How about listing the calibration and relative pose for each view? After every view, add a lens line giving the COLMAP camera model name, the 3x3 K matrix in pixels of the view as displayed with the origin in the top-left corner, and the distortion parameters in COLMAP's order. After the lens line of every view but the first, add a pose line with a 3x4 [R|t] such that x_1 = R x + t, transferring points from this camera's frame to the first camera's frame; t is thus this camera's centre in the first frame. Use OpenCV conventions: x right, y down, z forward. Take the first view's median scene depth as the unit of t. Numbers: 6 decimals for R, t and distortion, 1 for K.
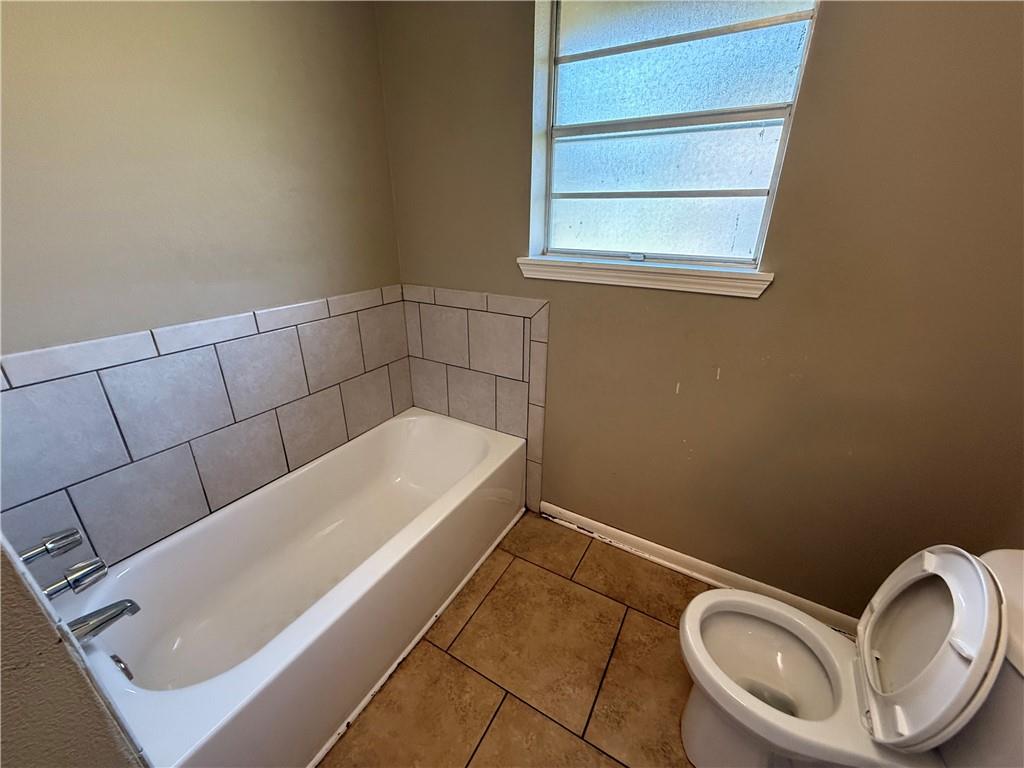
lens RADIAL K [[408.8, 0, 509.4], [0, 408.8, 380.6], [0, 0, 1]] dist [0.001318, -0.000923]
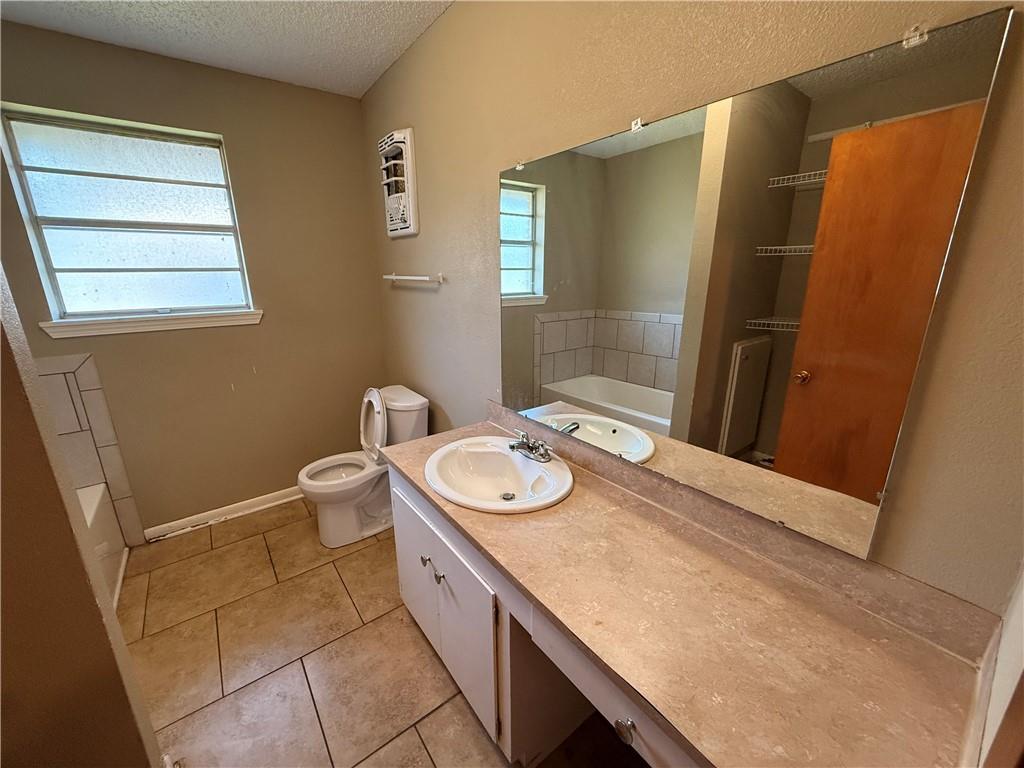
lens RADIAL K [[408.8, 0, 513.8], [0, 408.8, 385.9], [0, 0, 1]] dist [0.001318, -0.000923]
pose [[0.376289, -0.260938, 0.888998, -0.515922], [0.361050, 0.924965, 0.118672, 0.193797], [-0.853258, 0.276318, 0.442266, -0.553100]]
